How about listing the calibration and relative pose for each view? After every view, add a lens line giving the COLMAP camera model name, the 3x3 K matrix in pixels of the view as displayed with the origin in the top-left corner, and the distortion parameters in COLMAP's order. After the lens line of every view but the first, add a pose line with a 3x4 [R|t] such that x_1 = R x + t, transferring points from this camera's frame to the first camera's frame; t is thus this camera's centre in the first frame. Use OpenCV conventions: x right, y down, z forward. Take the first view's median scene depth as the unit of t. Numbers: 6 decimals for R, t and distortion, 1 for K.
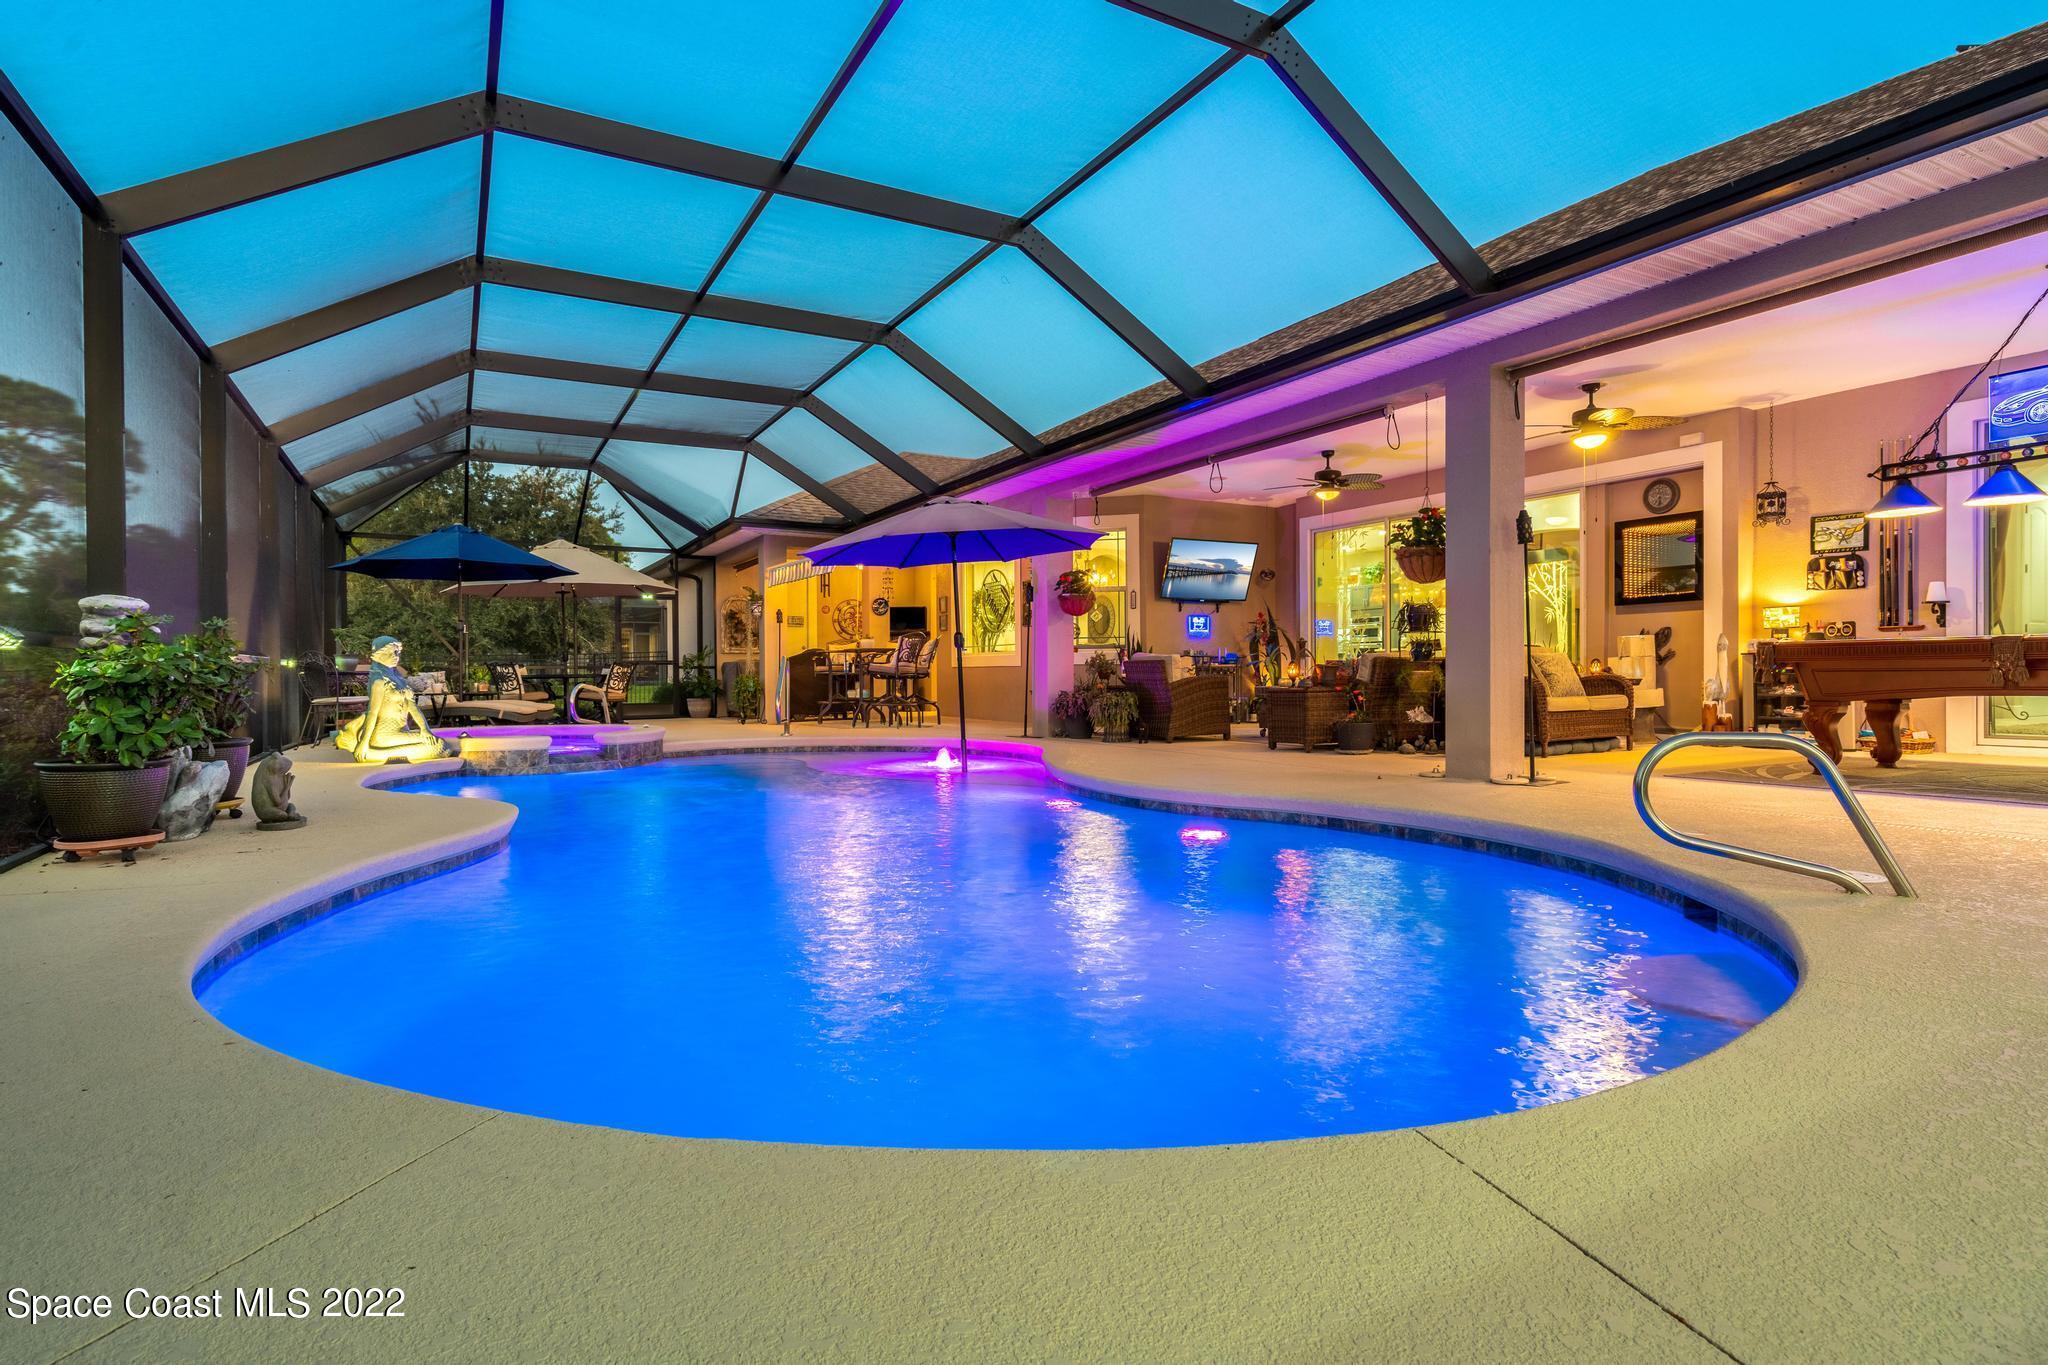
lens RADIAL K [[1015.3, 0, 1024.0], [0, 1015.3, 682.5], [0, 0, 1]] dist [-0.001386, -0.000065]
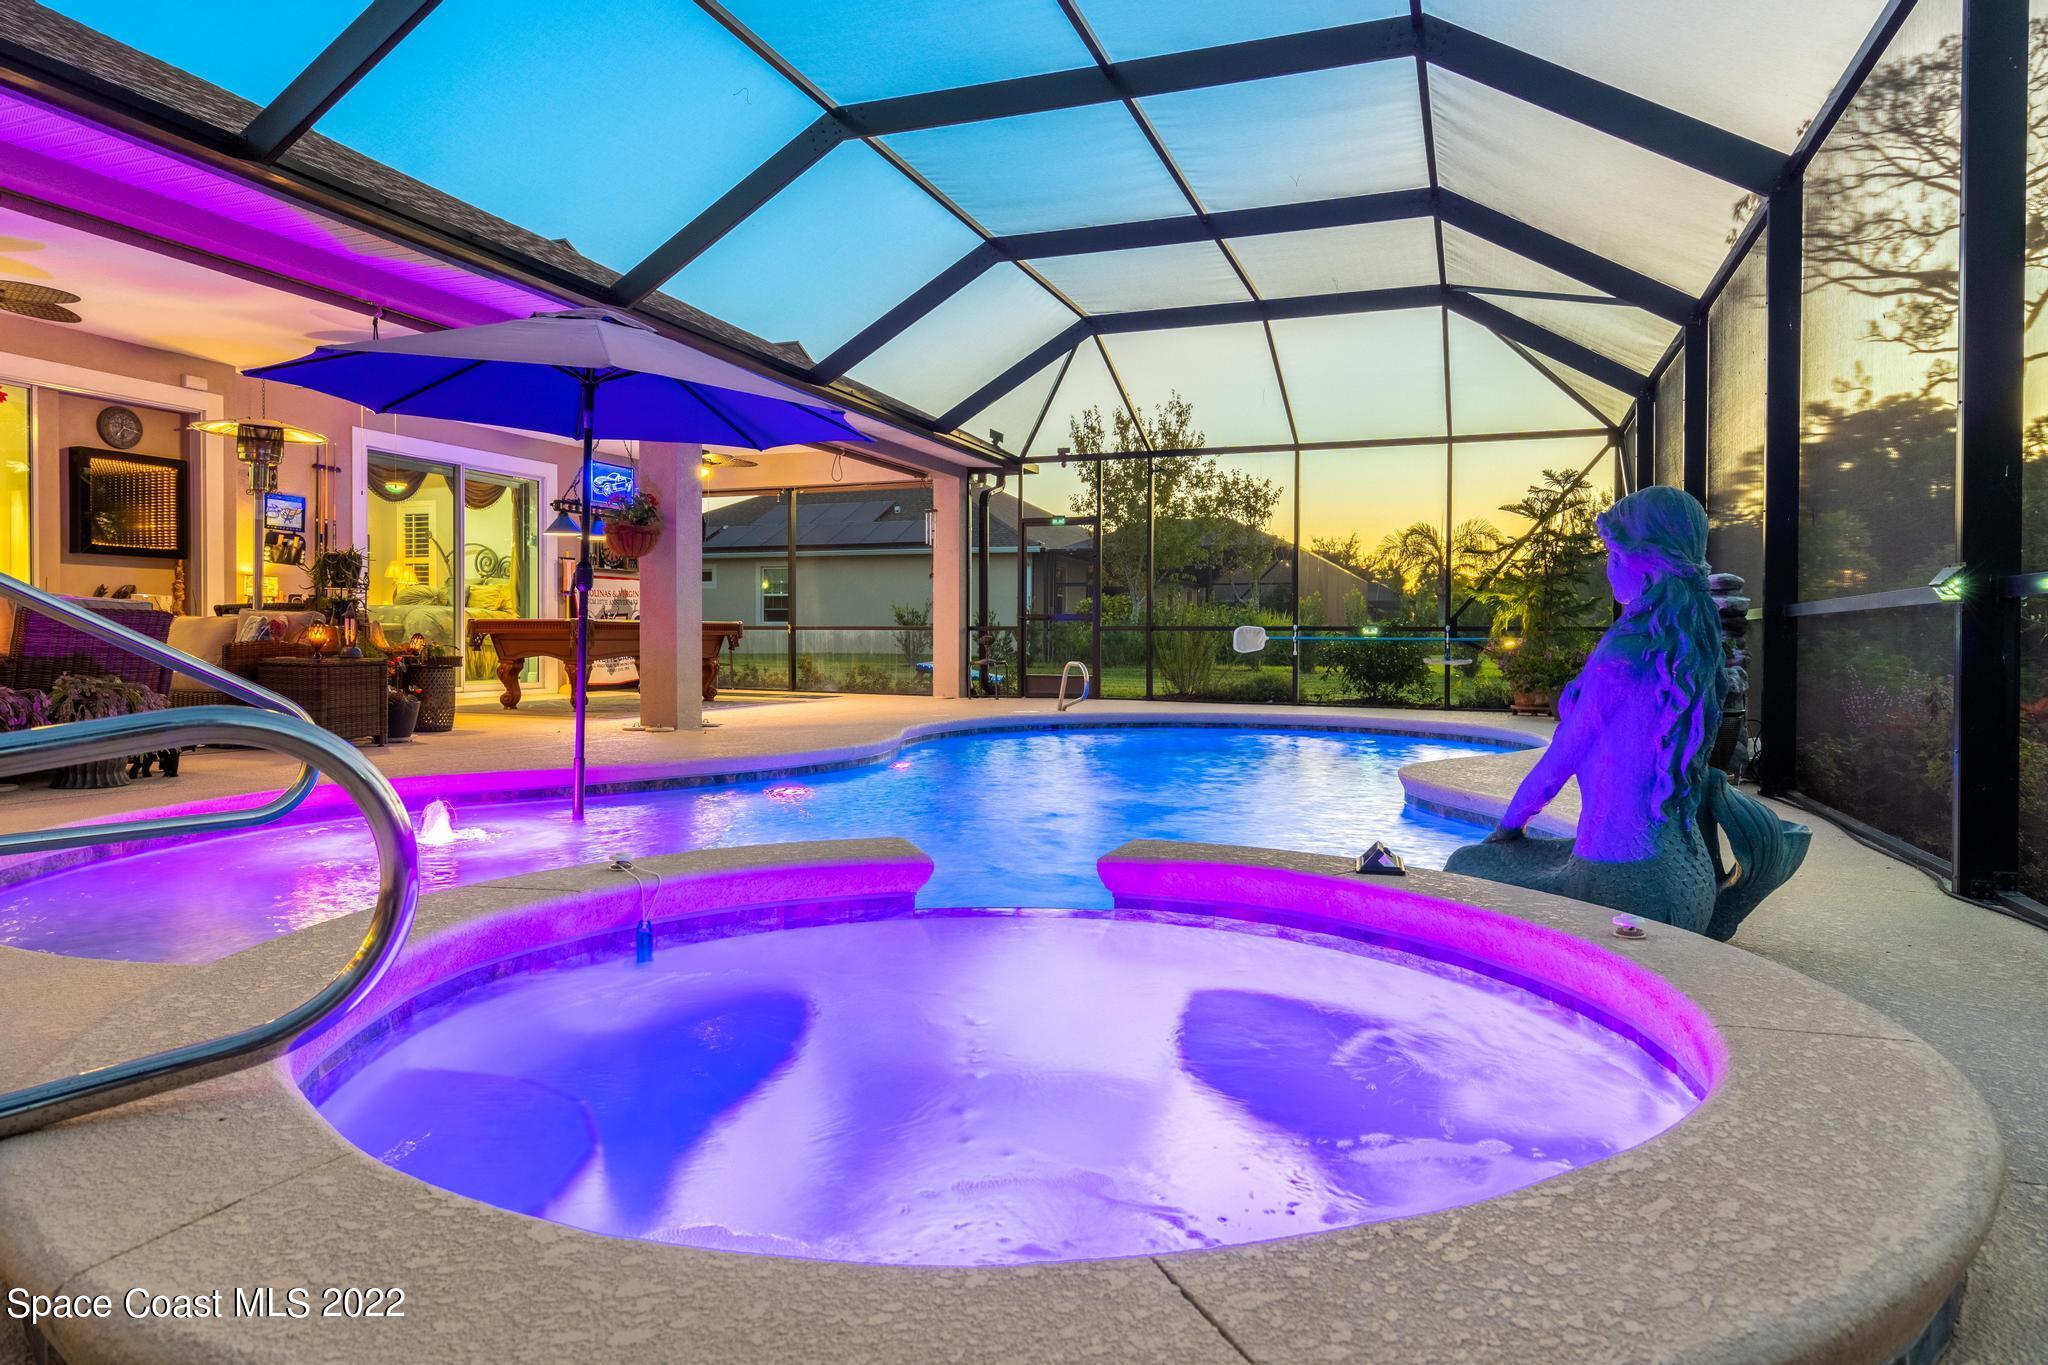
lens RADIAL K [[1259.8, 0, 1024.0], [0, 1259.8, 682.5], [0, 0, 1]] dist [-0.001429, 0.000794]
pose [[-0.644443, -0.015696, 0.764491, -0.780849], [0.006810, 0.999632, 0.026264, 0.007115], [-0.764622, 0.022132, -0.644099, 1.303127]]
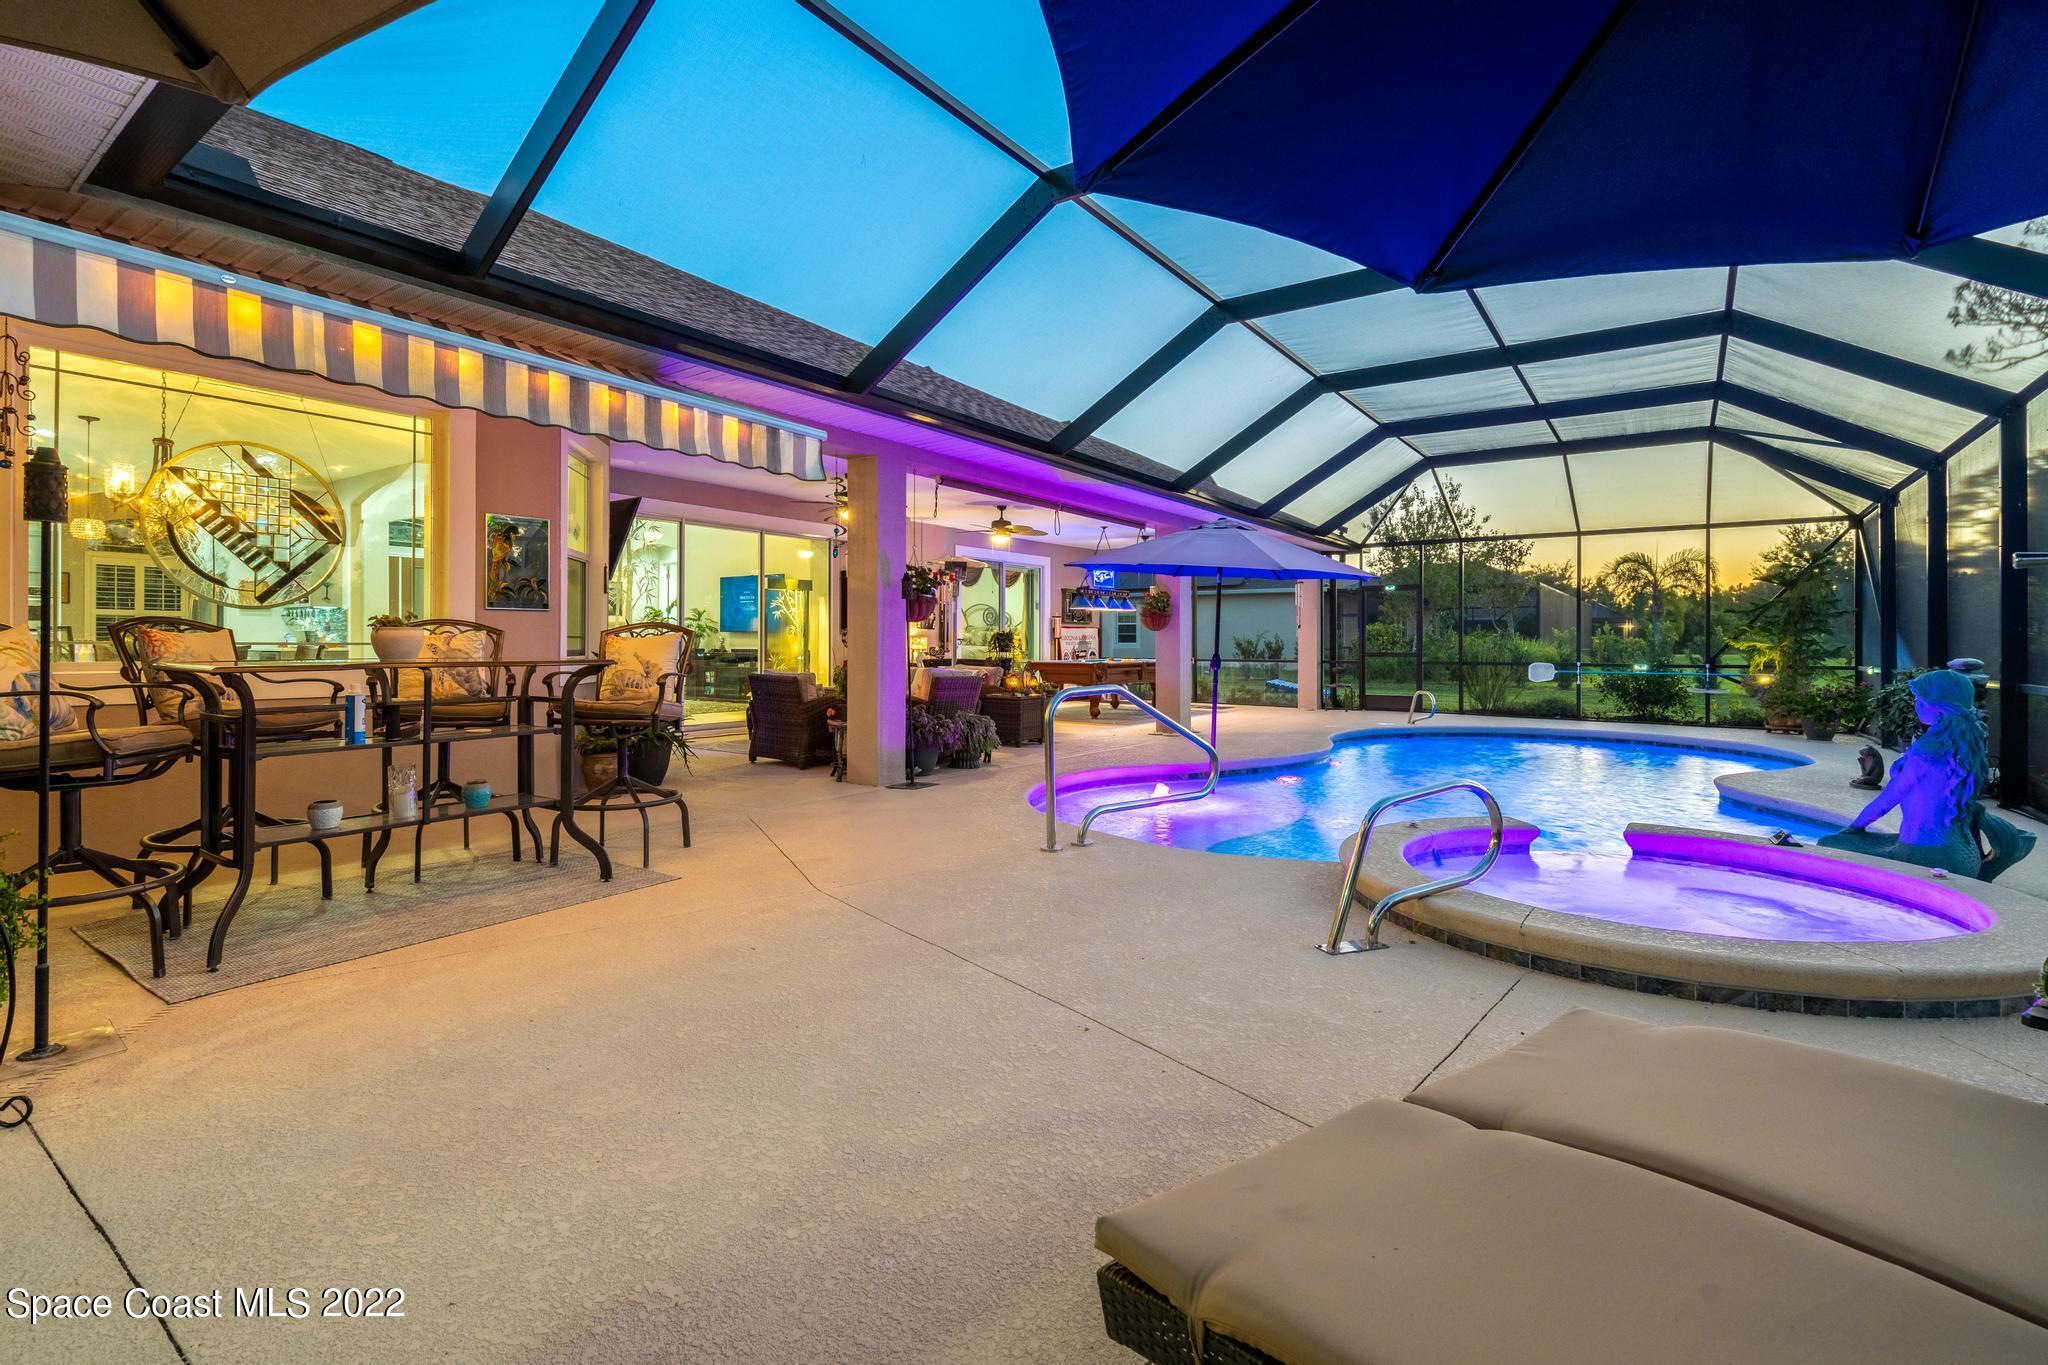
lens RADIAL K [[954.4, 0, 1018.9], [0, 954.4, 657.5], [0, 0, 1]] dist [-0.000095, 0.000294]
pose [[-0.422413, 0.000856, 0.906403, -0.890115], [0.005680, 0.999982, 0.001703, -0.040989], [-0.906386, 0.005867, -0.422410, 1.627522]]
